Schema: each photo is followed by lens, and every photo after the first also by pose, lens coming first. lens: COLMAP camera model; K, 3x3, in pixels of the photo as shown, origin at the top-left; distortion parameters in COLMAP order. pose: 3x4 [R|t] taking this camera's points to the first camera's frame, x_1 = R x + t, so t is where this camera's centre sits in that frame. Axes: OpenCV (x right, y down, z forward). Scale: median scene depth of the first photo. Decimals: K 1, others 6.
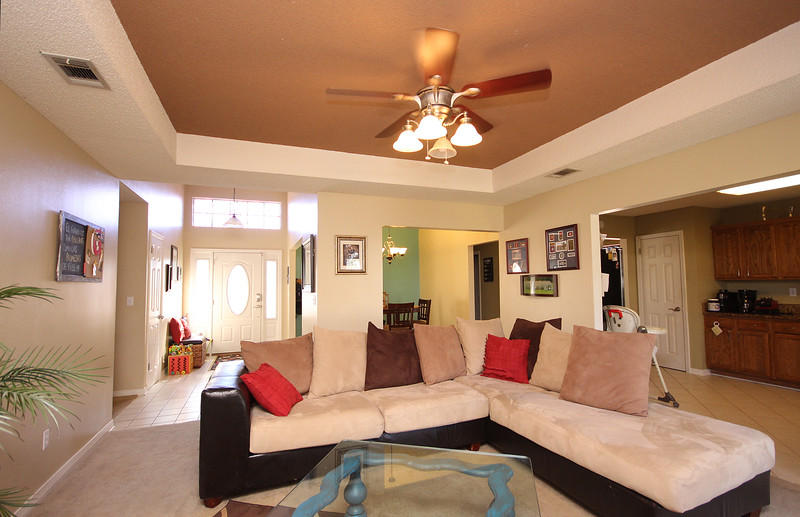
lens RADIAL K [[361.7, 0, 387.7], [0, 361.7, 262.7], [0, 0, 1]] dist [0.002119, -0.010890]
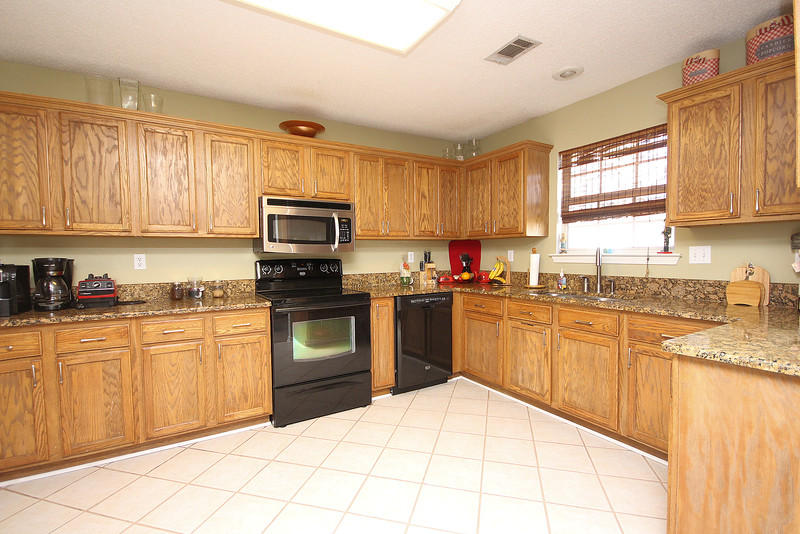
lens RADIAL K [[369.9, 0, 401.6], [0, 369.9, 270.6], [0, 0, 1]] dist [-0.002482, -0.000235]
pose [[-0.182332, -0.028673, 0.982819, 0.506158], [-0.046458, 0.998710, 0.020518, 0.065480], [-0.982139, -0.041919, -0.183429, 0.702162]]
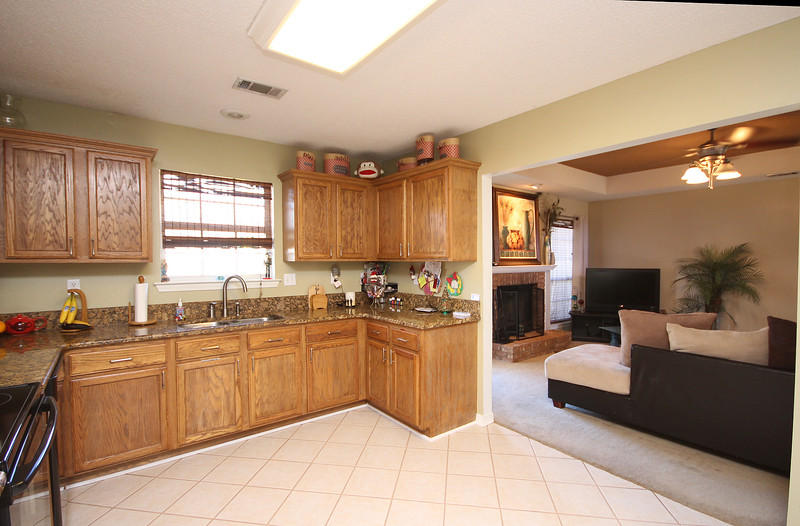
lens RADIAL K [[382.3, 0, 405.2], [0, 382.3, 273.1], [0, 0, 1]] dist [-0.002067, -0.000392]
pose [[-0.955873, 0.024700, -0.292739, 0.919606], [0.031975, 0.999287, -0.020091, 0.046052], [0.292034, -0.028564, -0.955981, 1.012801]]
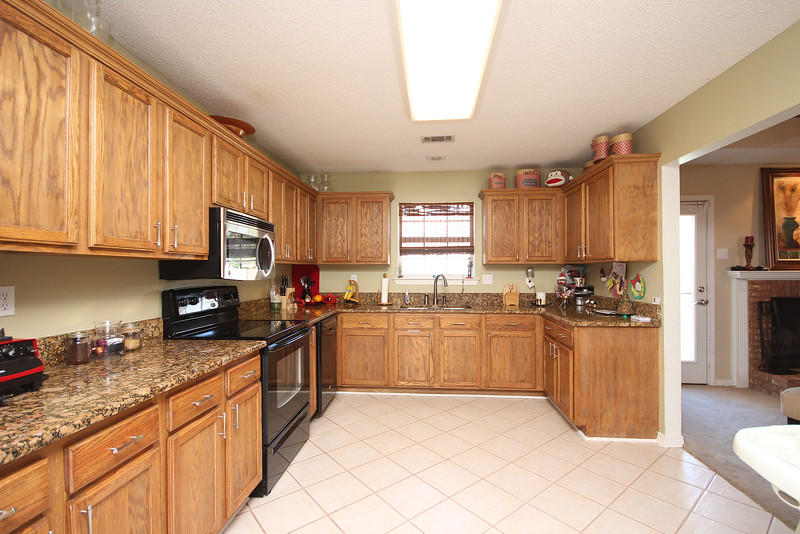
lens RADIAL K [[369.9, 0, 401.6], [0, 369.9, 270.6], [0, 0, 1]] dist [-0.002482, -0.000235]
pose [[-0.903891, 0.013295, 0.427557, 0.723857], [-0.013457, 0.998138, -0.059487, 0.071009], [-0.427552, -0.059523, -0.902029, 1.111140]]
